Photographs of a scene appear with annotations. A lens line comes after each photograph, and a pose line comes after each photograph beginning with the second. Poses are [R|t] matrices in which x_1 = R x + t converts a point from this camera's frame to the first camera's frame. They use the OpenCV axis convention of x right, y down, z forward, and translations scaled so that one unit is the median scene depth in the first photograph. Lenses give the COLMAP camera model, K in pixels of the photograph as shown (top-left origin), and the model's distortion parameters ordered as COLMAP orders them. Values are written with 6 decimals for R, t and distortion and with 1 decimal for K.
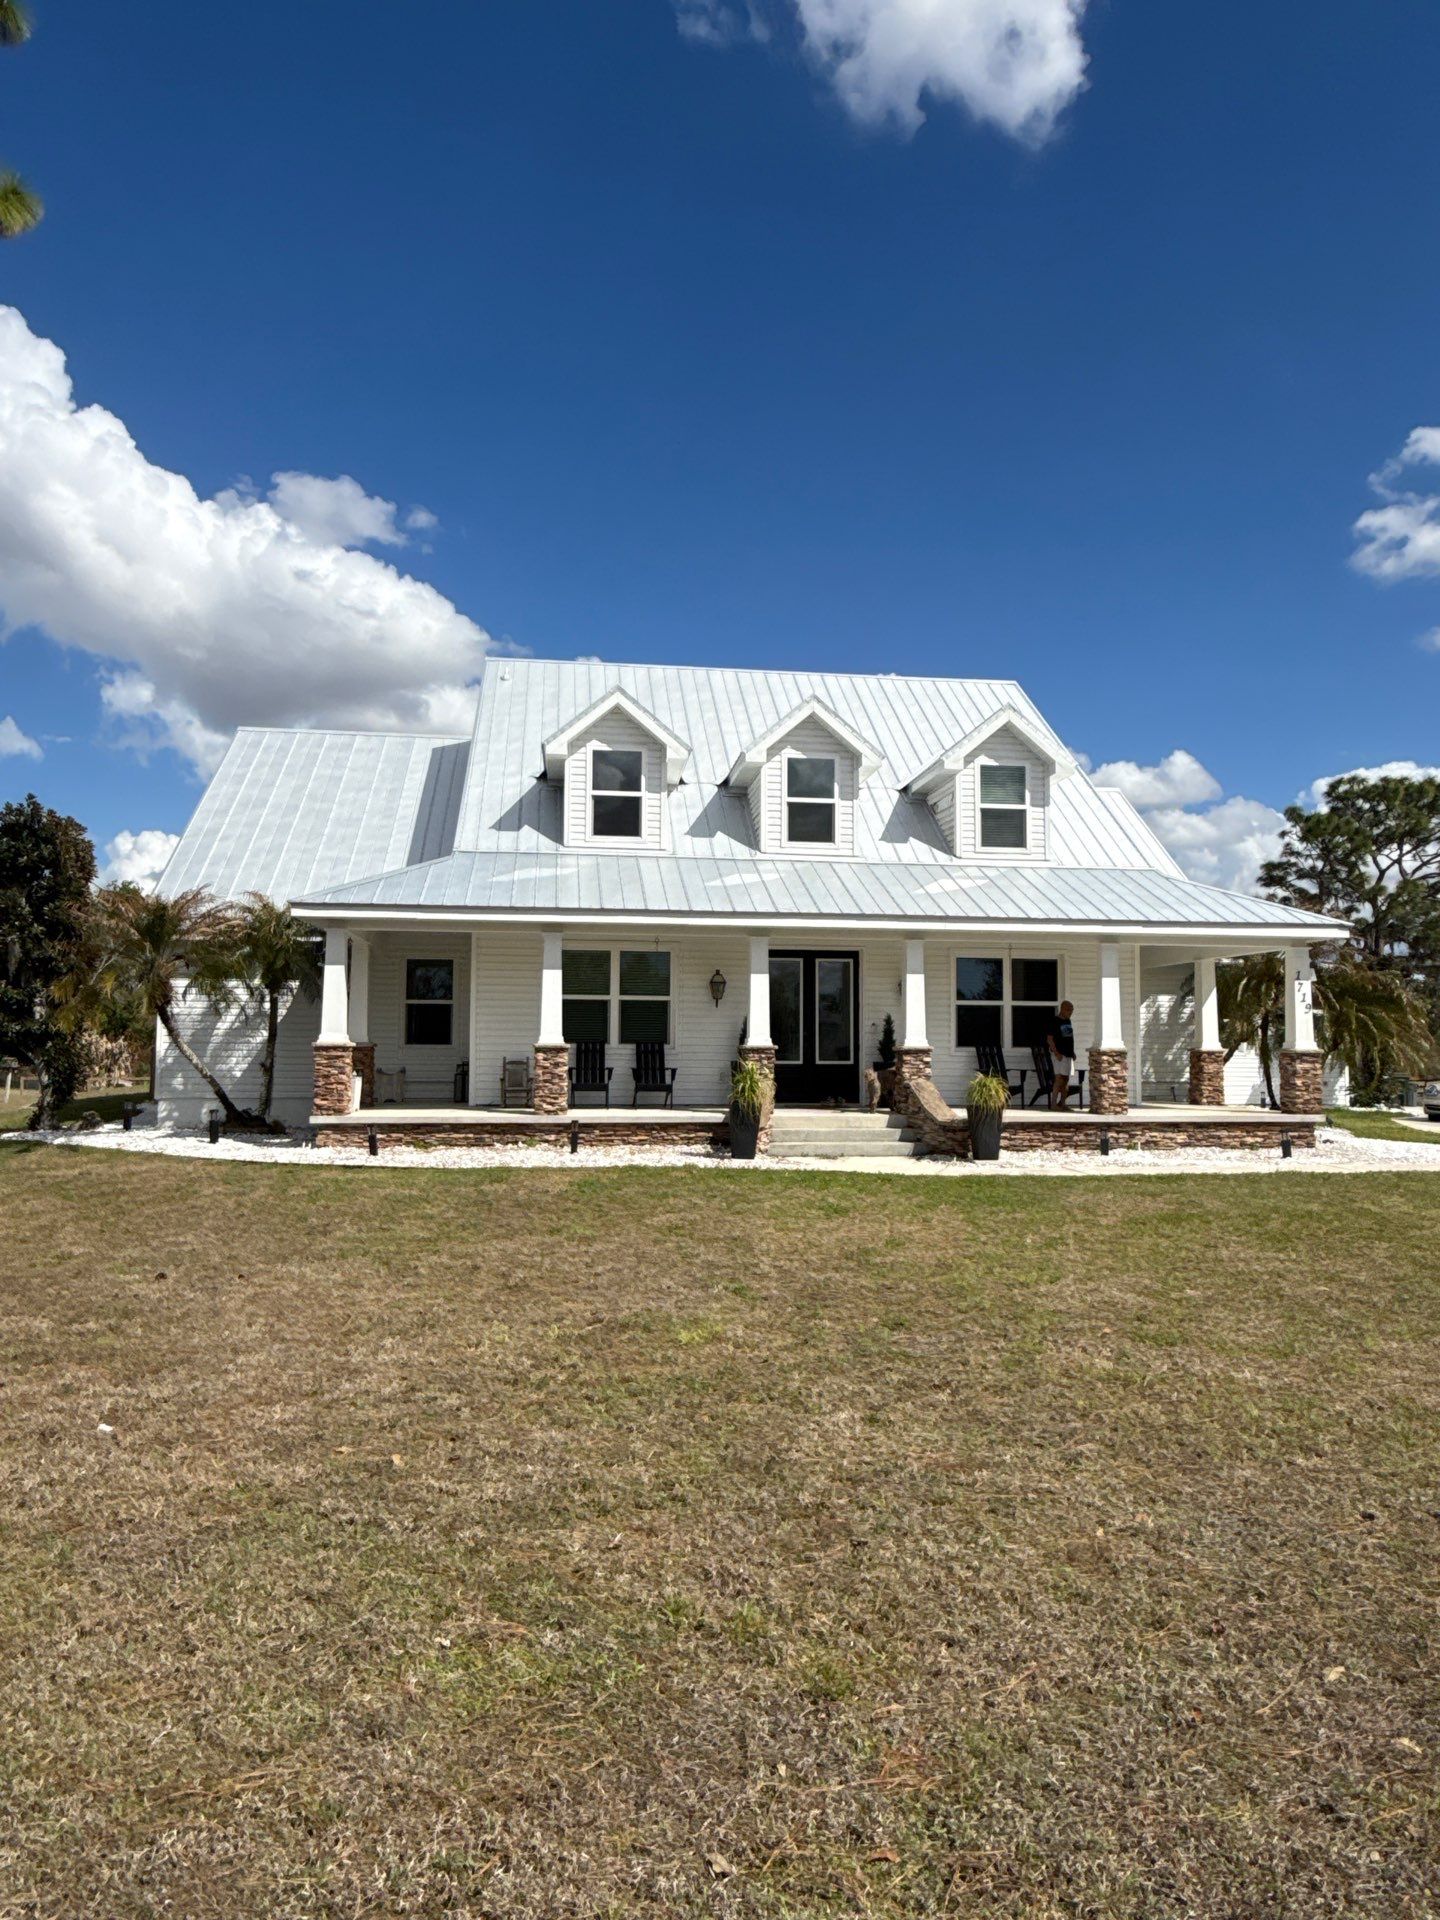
lens RADIAL K [[1244.2, 0, 720.0], [0, 1244.2, 960.0], [0, 0, 1]] dist [-0.071334, -0.000173]
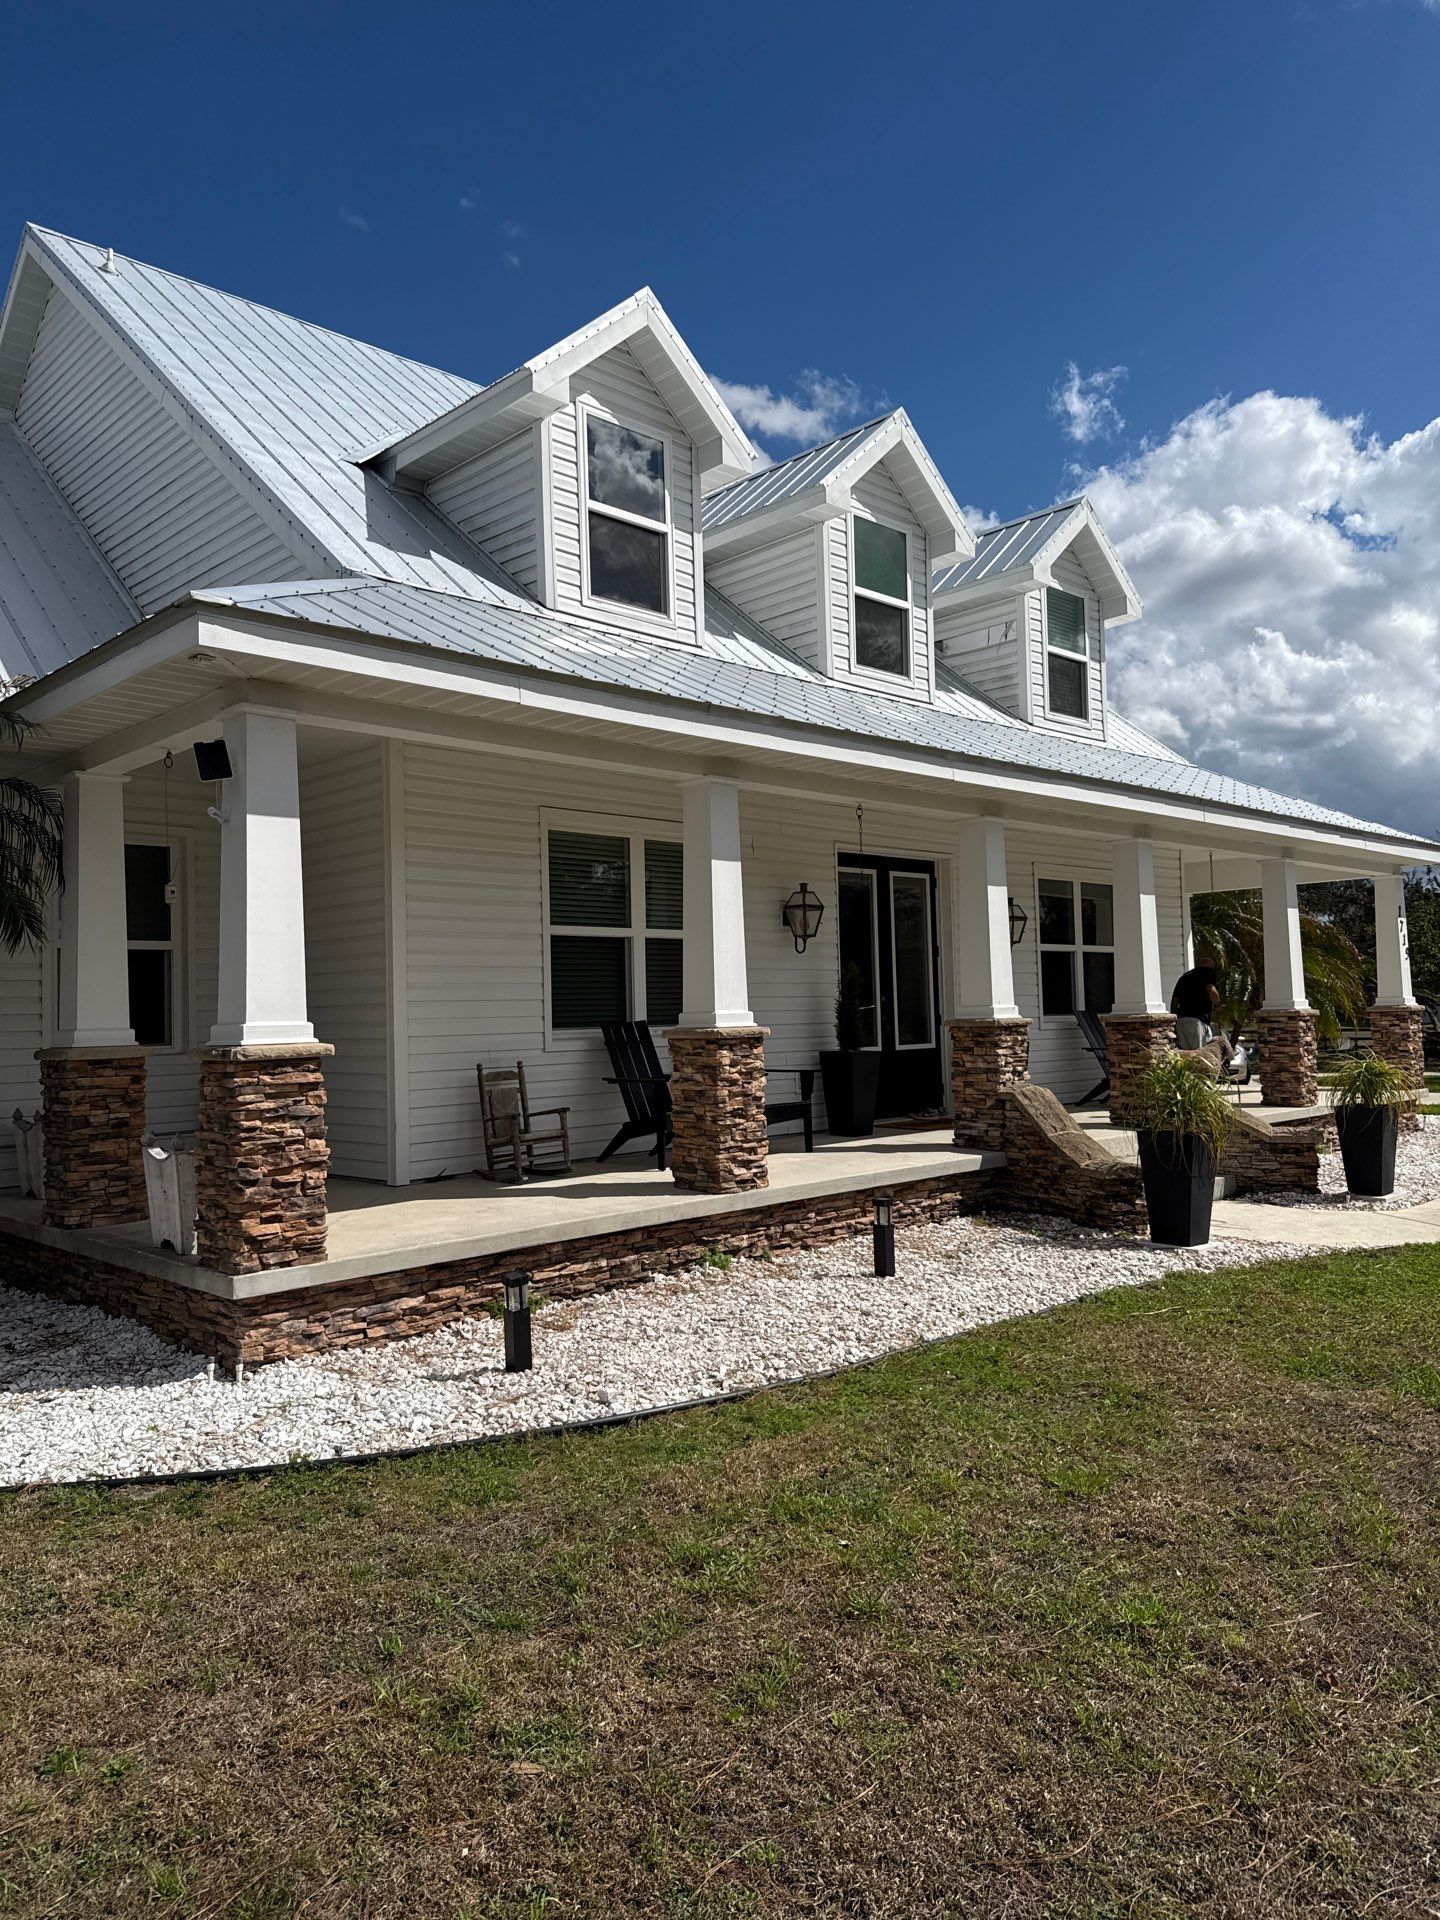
lens RADIAL K [[1355.0, 0, 720.0], [0, 1355.0, 960.0], [0, 0, 1]] dist [-0.002190, -0.002879]
pose [[0.803006, -0.002543, 0.595966, -0.415448], [-0.009913, 0.999796, 0.017623, 0.034593], [-0.595889, -0.020060, 0.802816, 0.606253]]
